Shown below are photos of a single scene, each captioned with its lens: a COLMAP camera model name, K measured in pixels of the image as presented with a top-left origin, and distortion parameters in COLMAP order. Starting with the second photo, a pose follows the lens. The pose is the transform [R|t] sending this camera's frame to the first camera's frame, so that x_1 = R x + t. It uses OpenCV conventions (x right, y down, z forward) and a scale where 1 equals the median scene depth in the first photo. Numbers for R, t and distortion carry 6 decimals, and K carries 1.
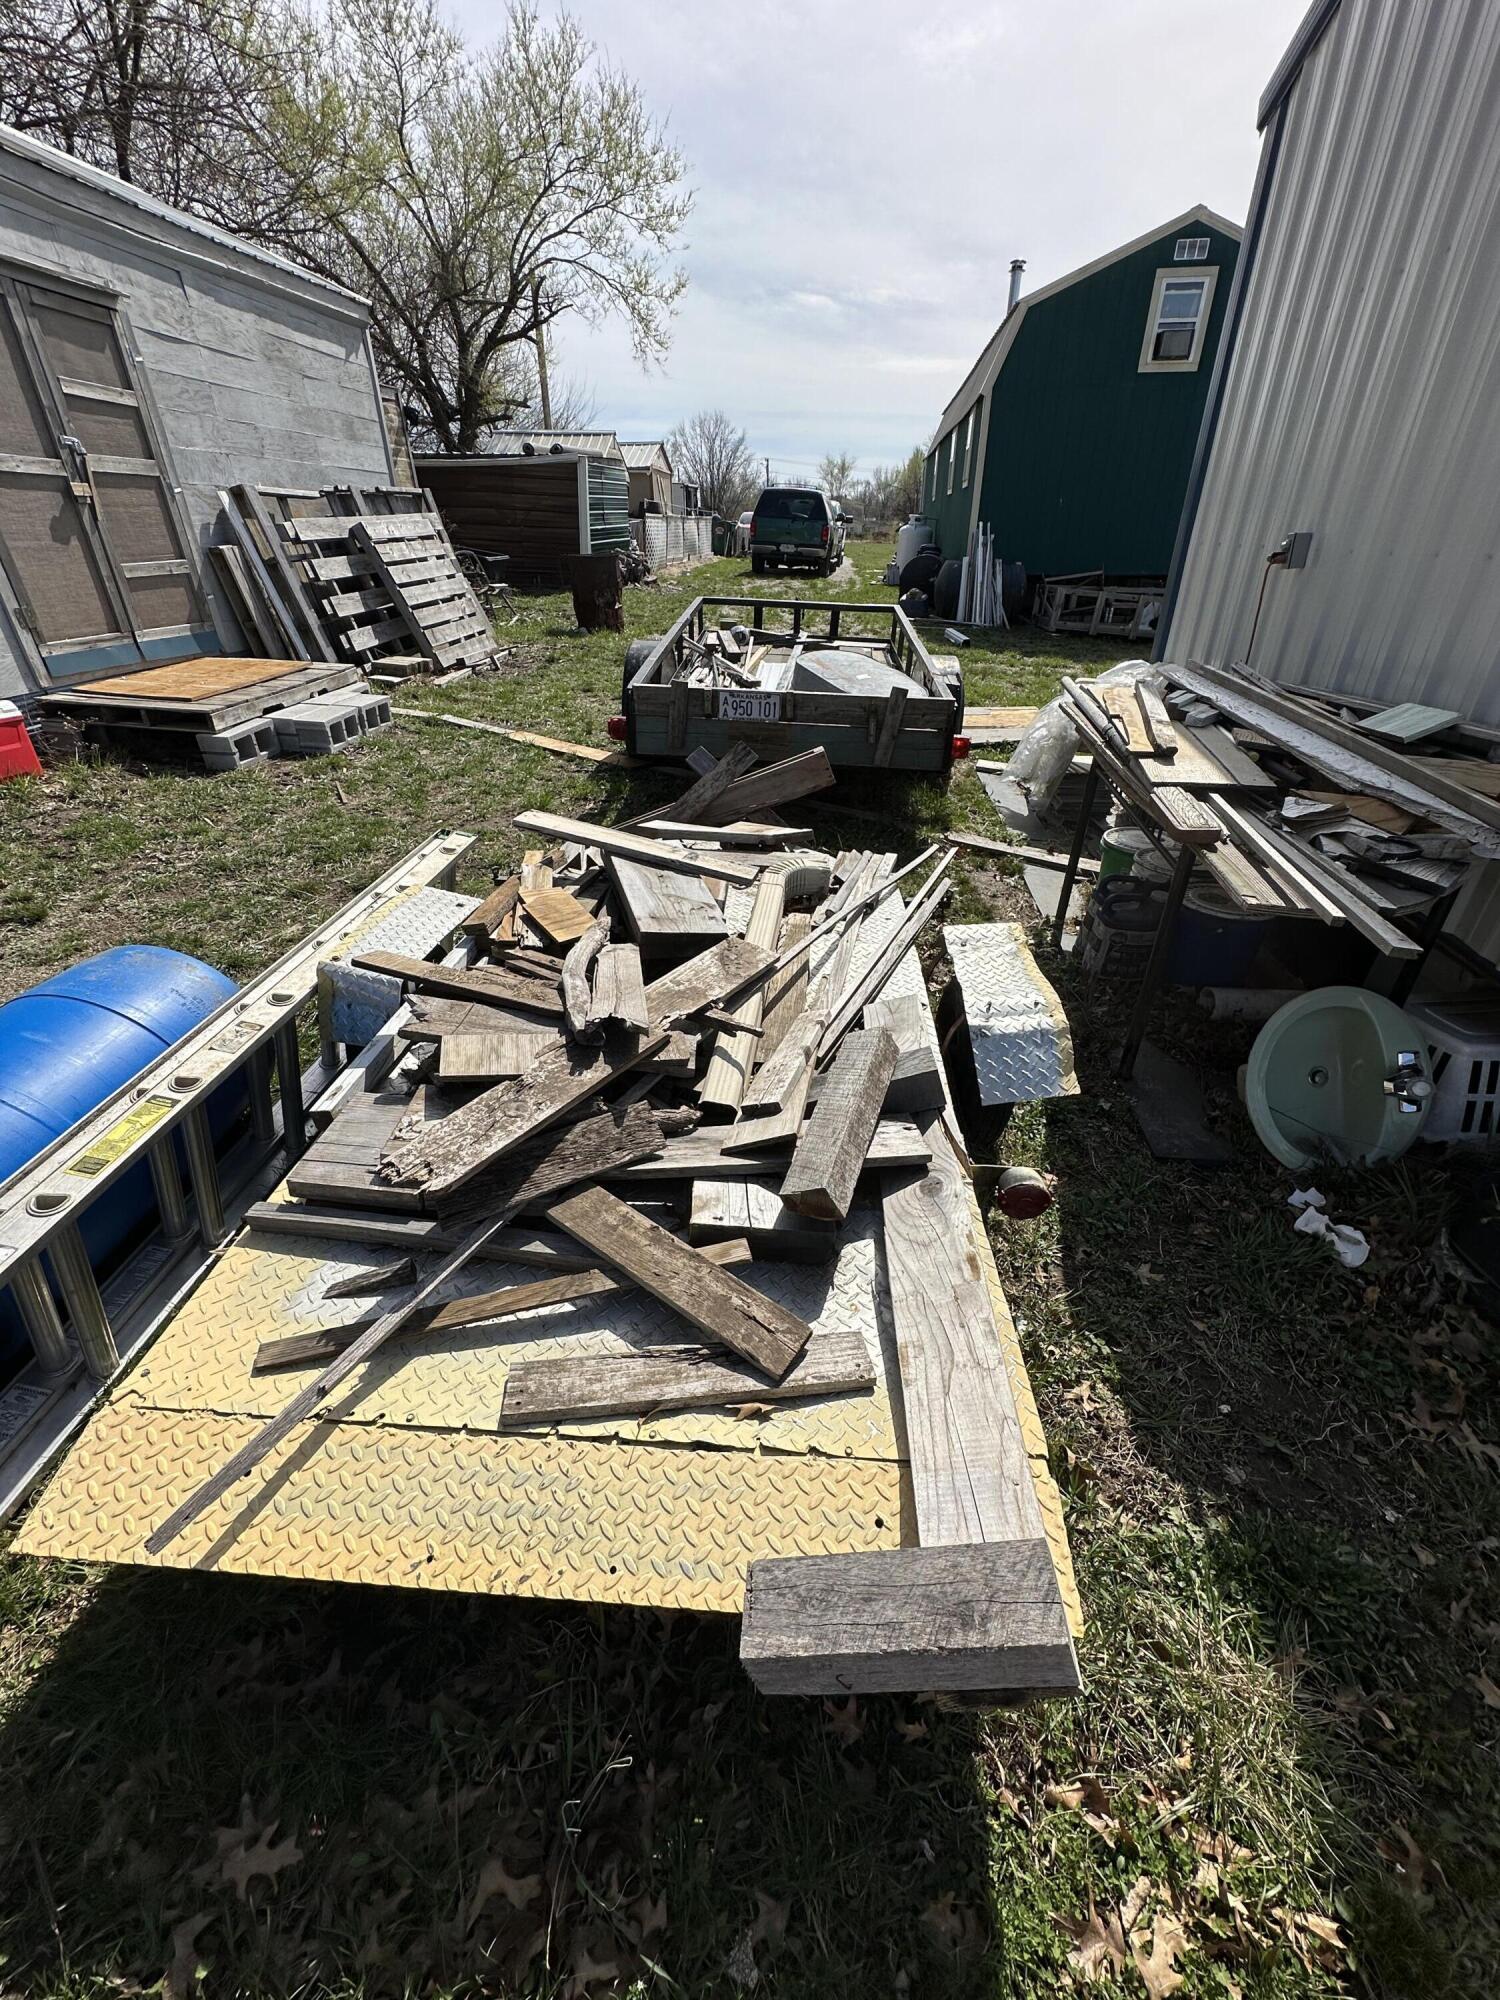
lens RADIAL K [[802.4, 0, 748.4], [0, 802.4, 1002.3], [0, 0, 1]] dist [-0.004397, 0.001339]
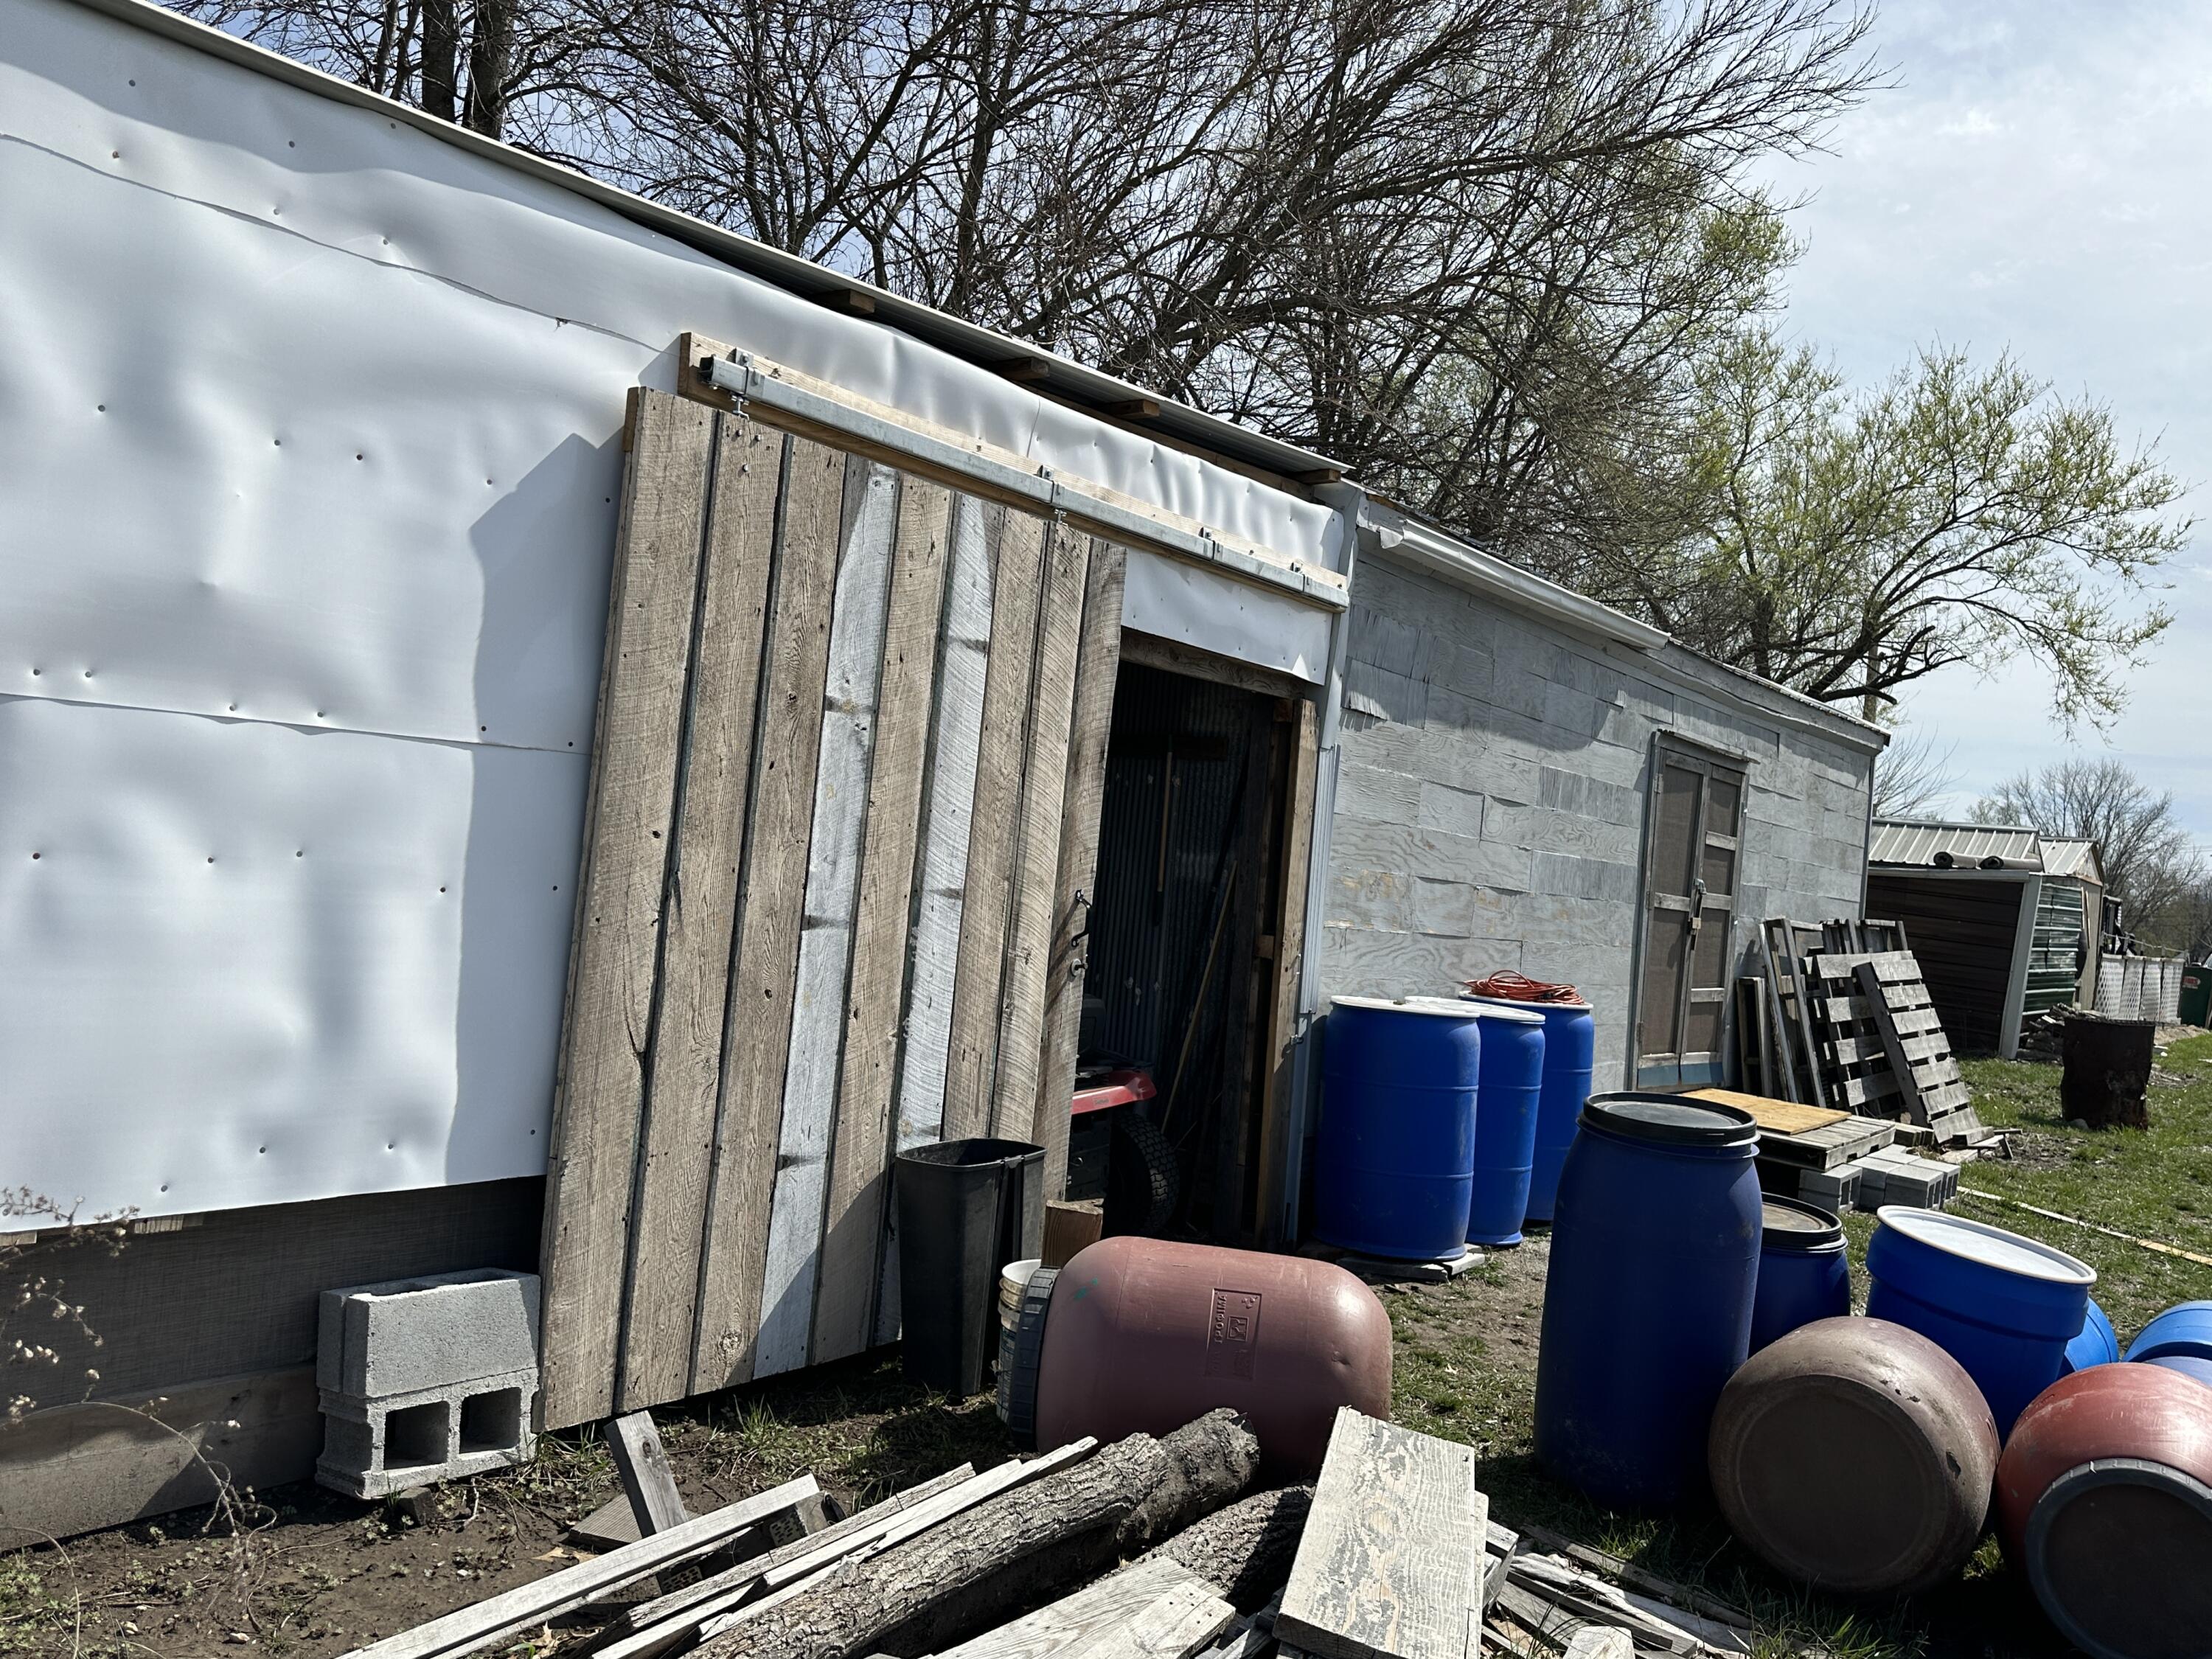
lens RADIAL K [[1735.2, 0, 1105.1], [0, 1735.2, 826.3], [0, 0, 1]] dist [0.067592, -0.025973]
pose [[0.859096, 0.066944, -0.507417, -0.275043], [-0.334943, 0.823168, -0.458484, 0.372958], [0.386997, 0.563838, 0.729603, -0.695593]]
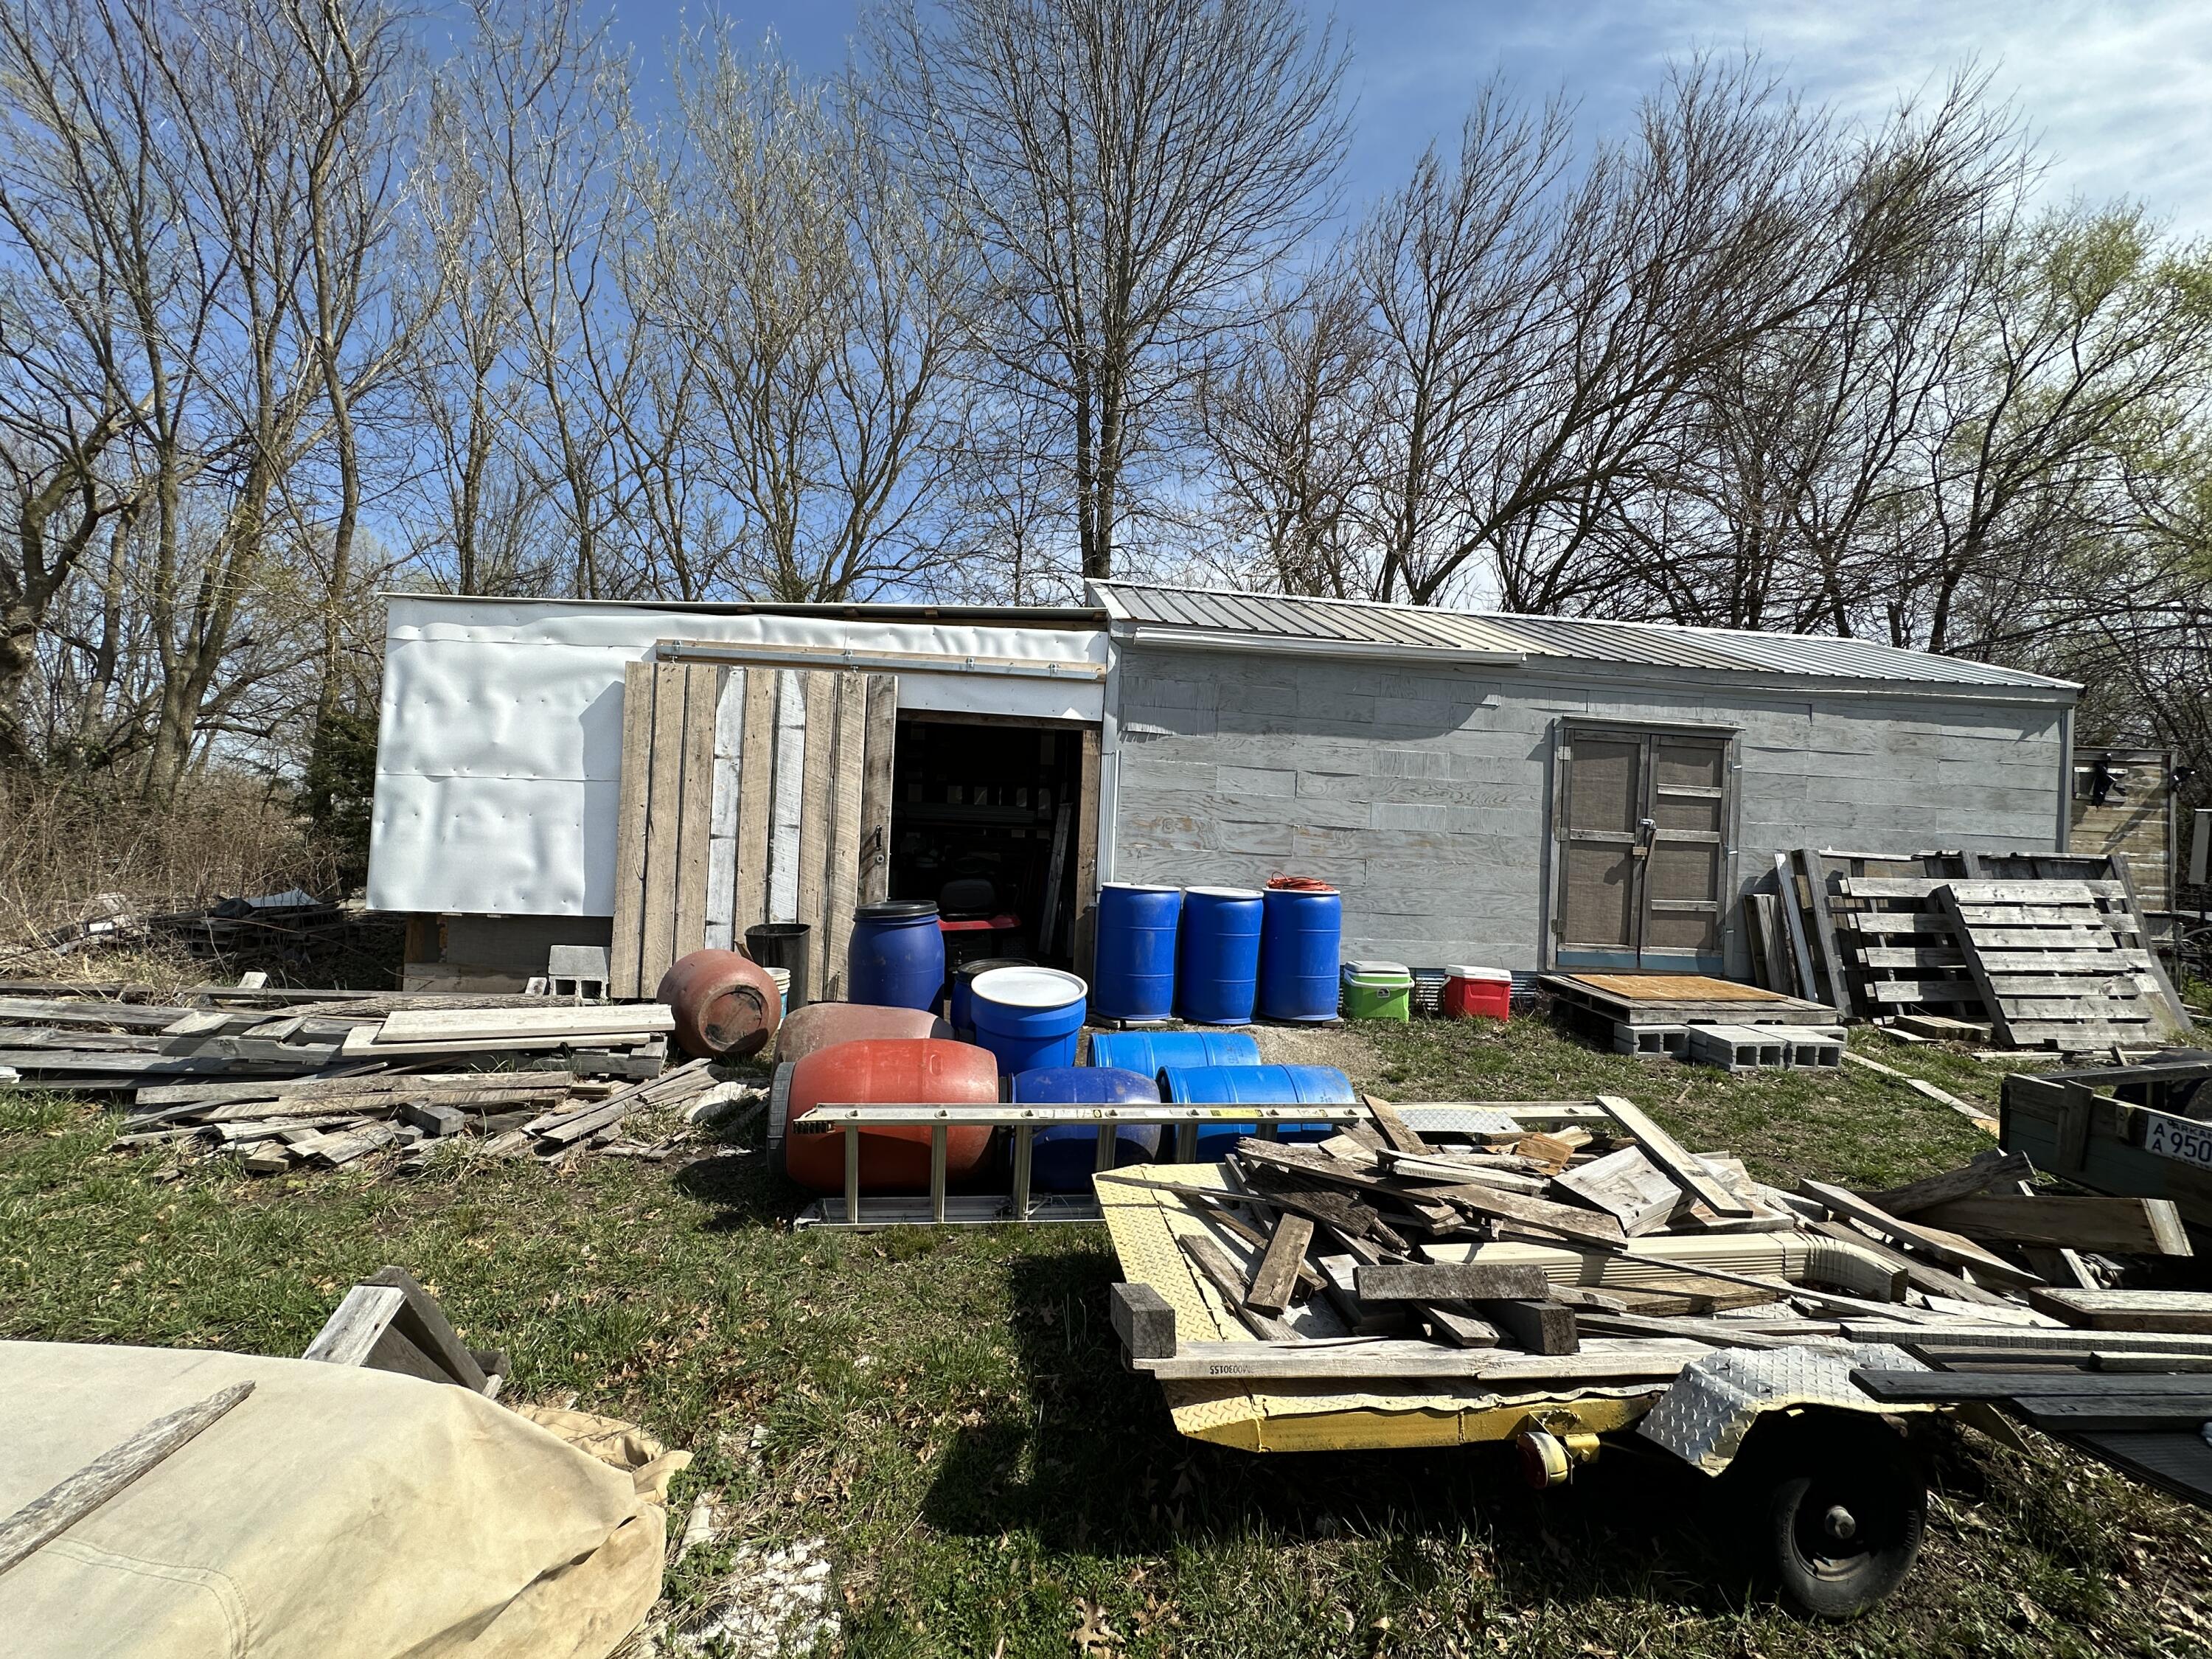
lens RADIAL K [[887.5, 0, 1104.7], [0, 887.5, 846.3], [0, 0, 1]] dist [-0.004397, 0.001339]
pose [[0.214752, 0.018684, -0.976490, 0.329475], [-0.535632, 0.838298, -0.101757, -0.003676], [0.816688, 0.544892, 0.190034, -0.028034]]
